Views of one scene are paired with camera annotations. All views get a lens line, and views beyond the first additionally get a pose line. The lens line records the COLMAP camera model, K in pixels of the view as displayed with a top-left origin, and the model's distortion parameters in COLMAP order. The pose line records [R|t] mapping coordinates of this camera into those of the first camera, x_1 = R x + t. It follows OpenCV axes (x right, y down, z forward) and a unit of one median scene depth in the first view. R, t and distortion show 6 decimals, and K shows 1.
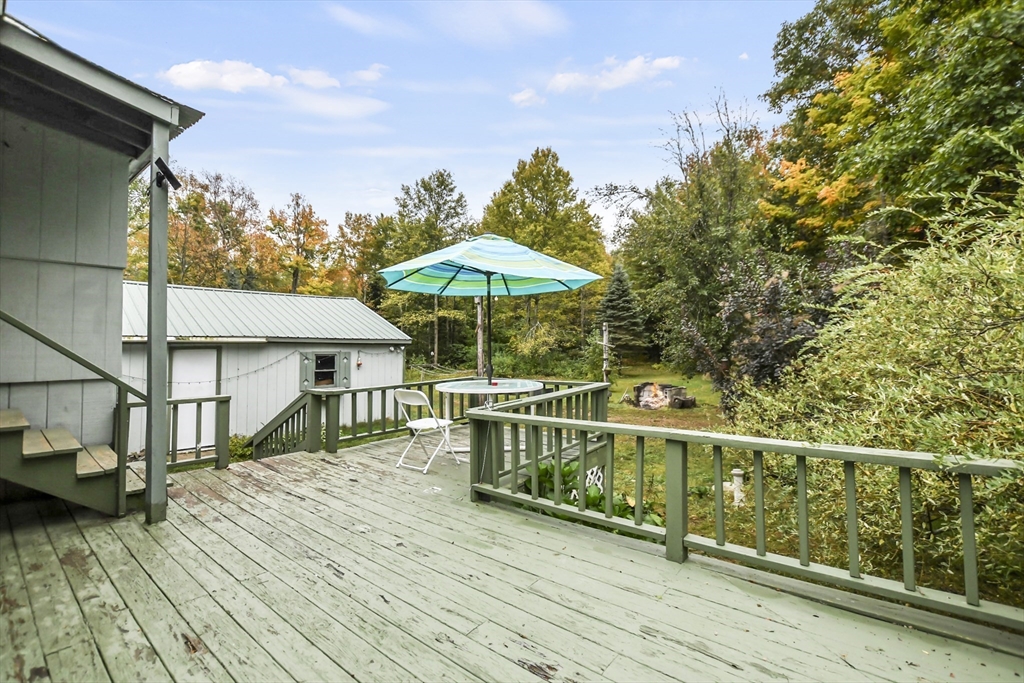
lens RADIAL K [[458.3, 0, 513.5], [0, 458.3, 327.1], [0, 0, 1]] dist [-0.000399, 0.000231]
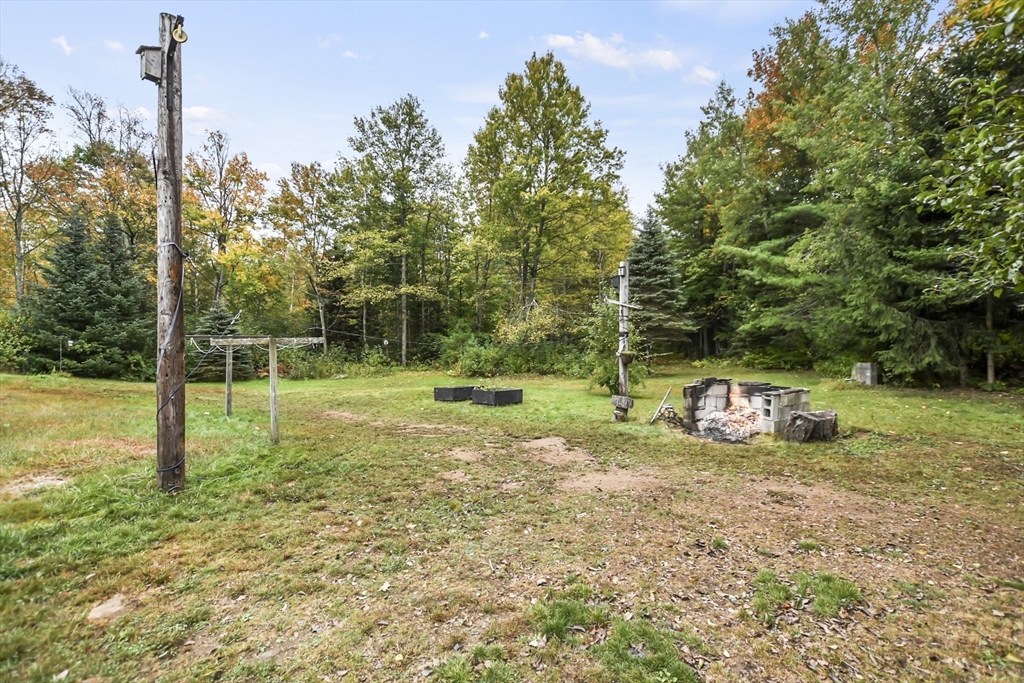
lens RADIAL K [[469.5, 0, 509.2], [0, 469.5, 346.7], [0, 0, 1]] dist [-0.001502, 0.000333]
pose [[0.998296, 0.004572, -0.058171, 0.068169], [-0.002517, 0.999372, 0.035339, 0.042841], [0.058296, -0.035132, 0.997681, 0.306030]]
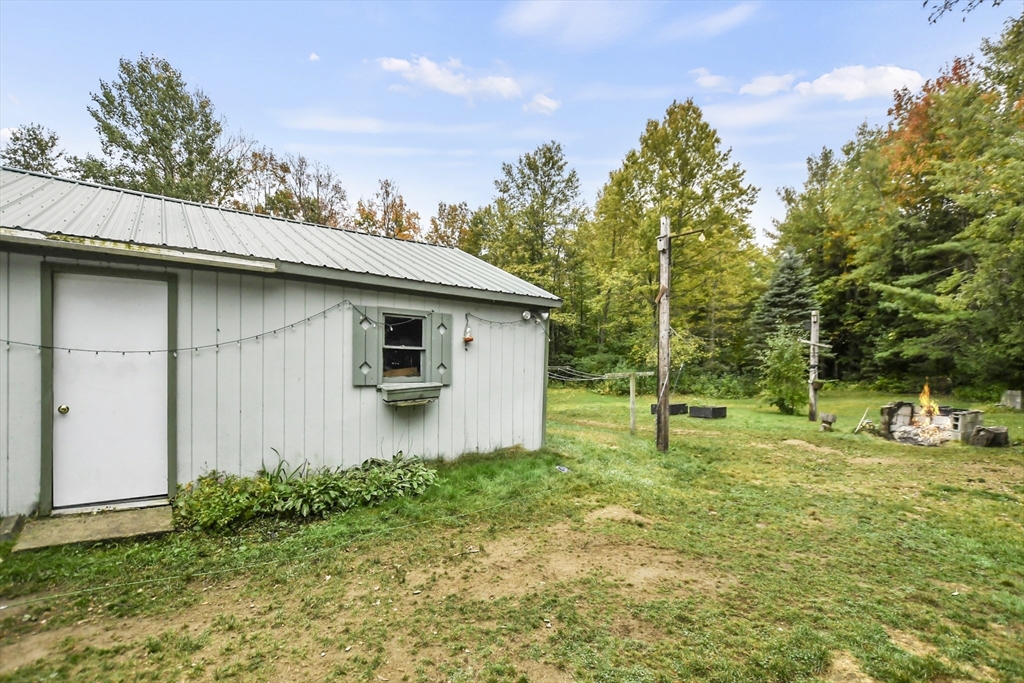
lens RADIAL K [[476.7, 0, 521.5], [0, 476.7, 373.9], [0, 0, 1]] dist [0.001231, 0.000616]
pose [[0.983900, 0.018530, -0.177756, -0.059630], [-0.008101, 0.998212, 0.059219, 0.028245], [0.178535, -0.056826, 0.982291, 0.158689]]
